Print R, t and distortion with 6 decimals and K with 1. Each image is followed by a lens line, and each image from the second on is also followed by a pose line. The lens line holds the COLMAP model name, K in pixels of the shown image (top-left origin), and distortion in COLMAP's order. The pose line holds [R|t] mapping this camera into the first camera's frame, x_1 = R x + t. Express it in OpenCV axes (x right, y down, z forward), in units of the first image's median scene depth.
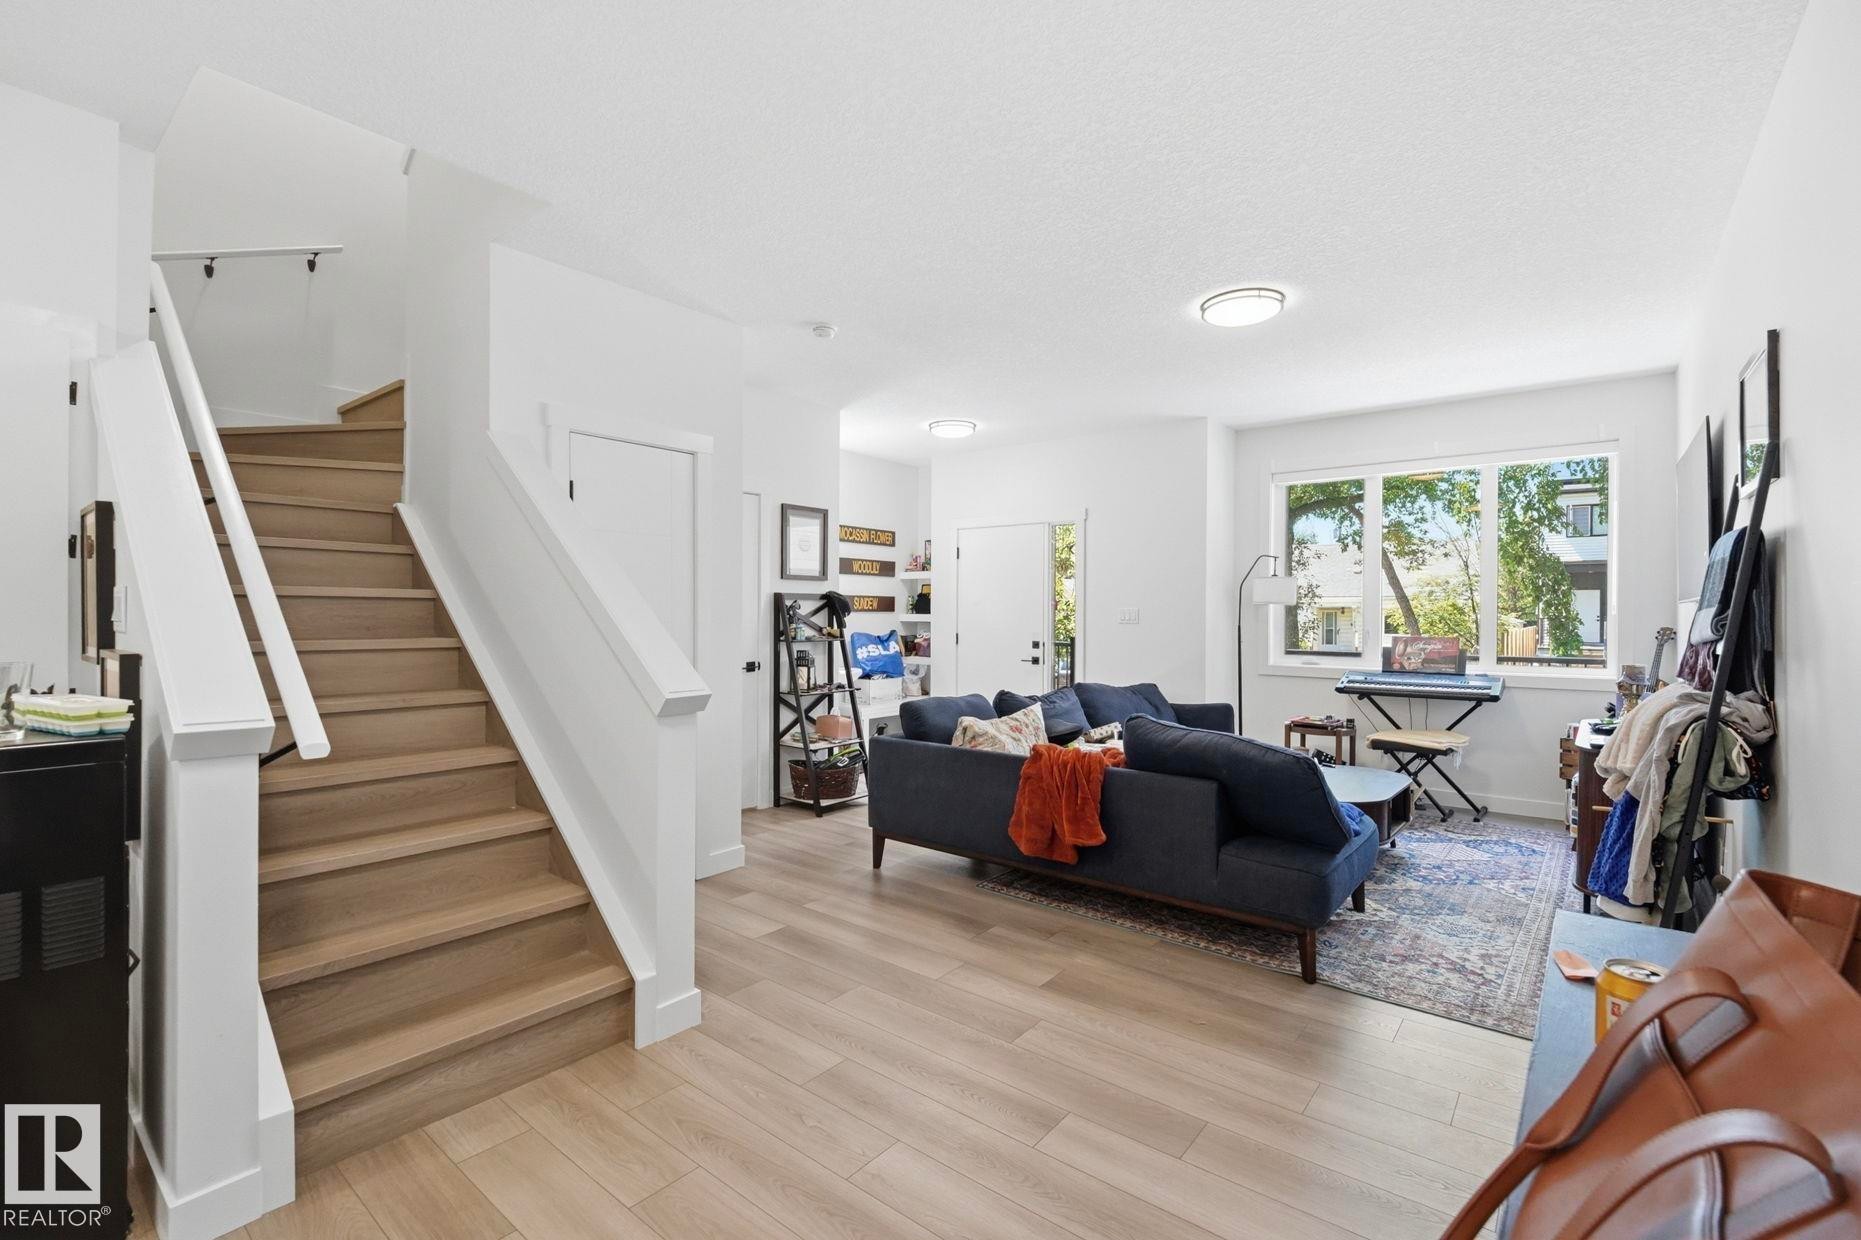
lens RADIAL K [[807.2, 0, 938.8], [0, 807.2, 616.9], [0, 0, 1]] dist [-0.000550, -0.000408]
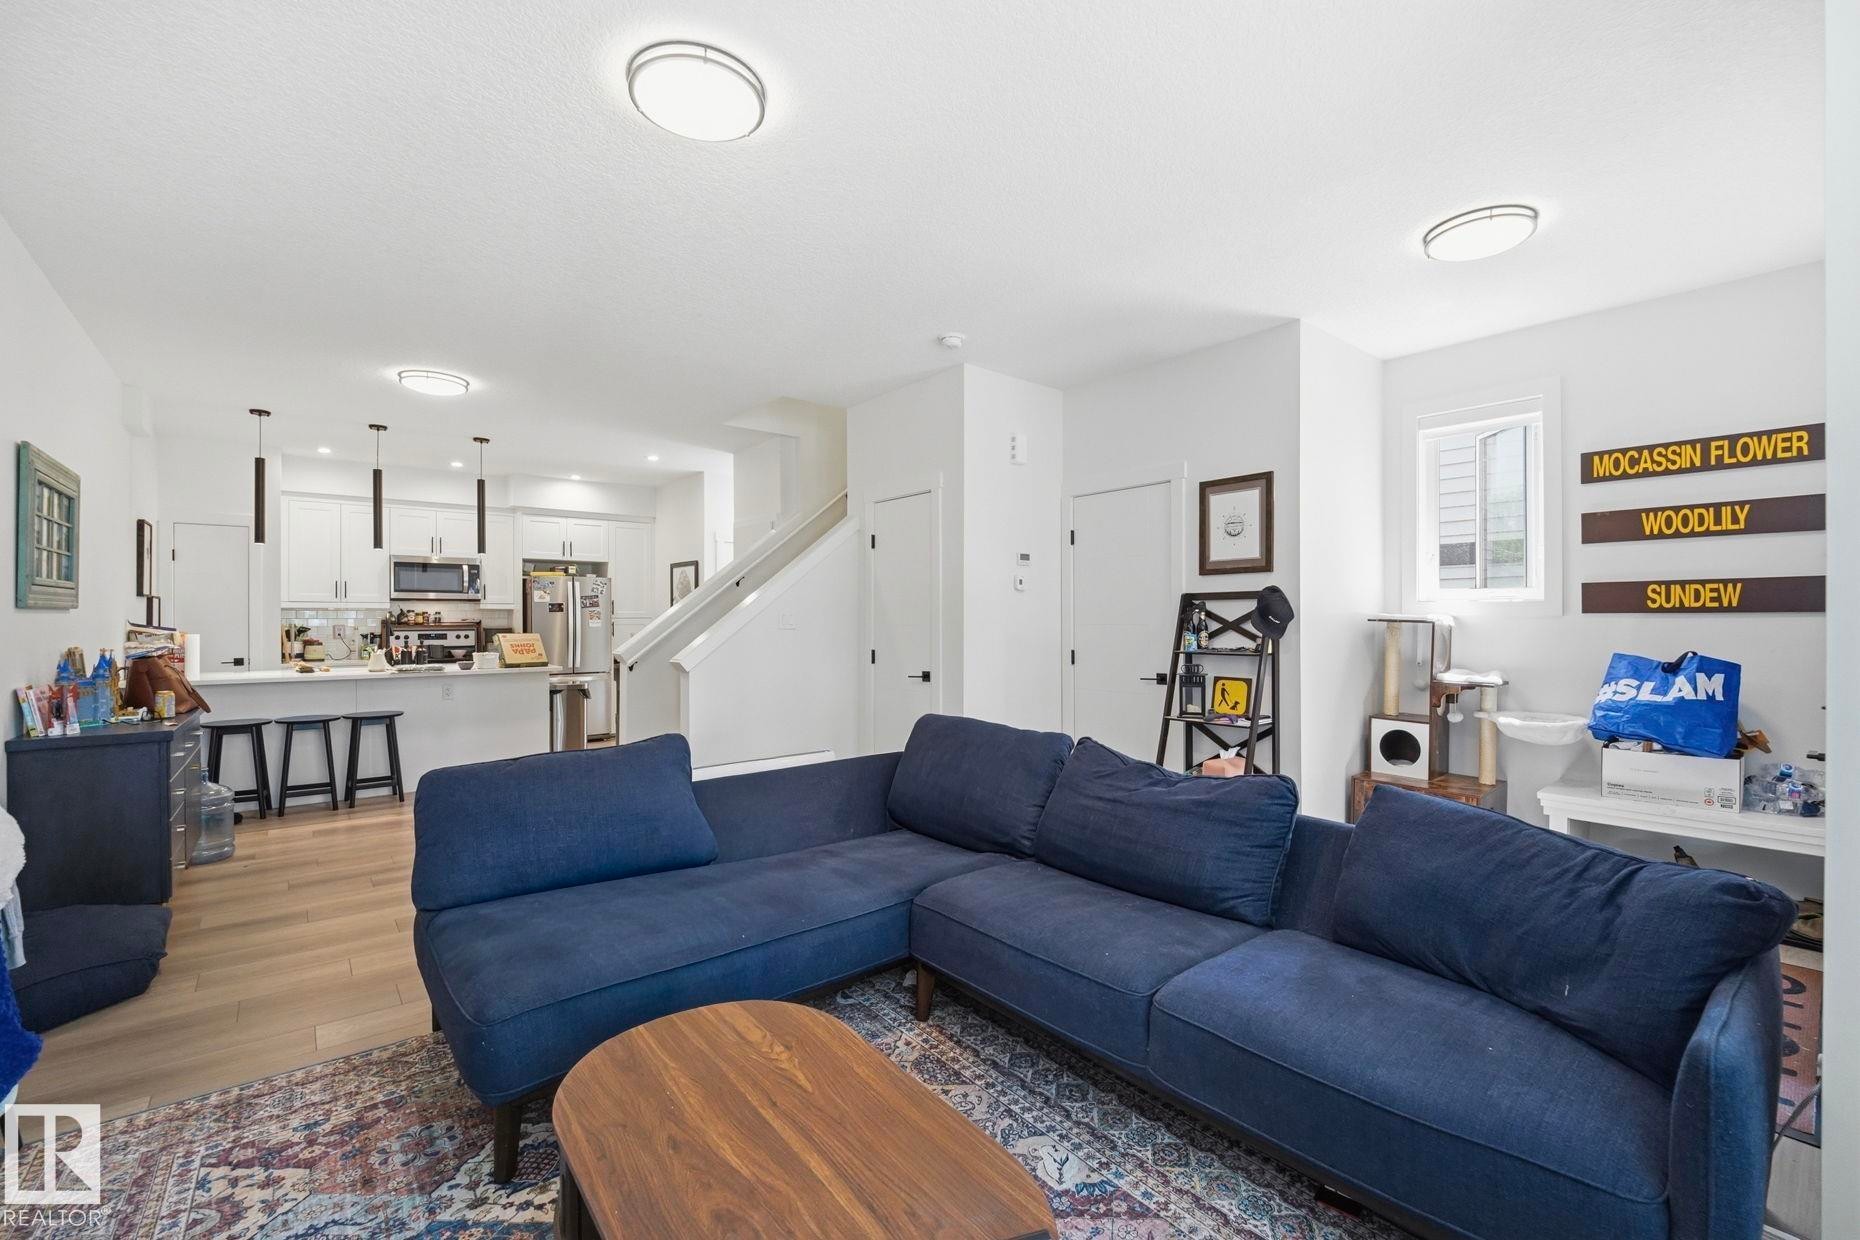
lens RADIAL K [[773.8, 0, 931.1], [0, 773.8, 617.5], [0, 0, 1]] dist [-0.003583, 0.000244]
pose [[-0.195711, -0.004587, -0.980651, 1.094768], [-0.003021, 0.999987, -0.004074, -0.000585], [0.980657, 0.002165, -0.195722, 1.558826]]
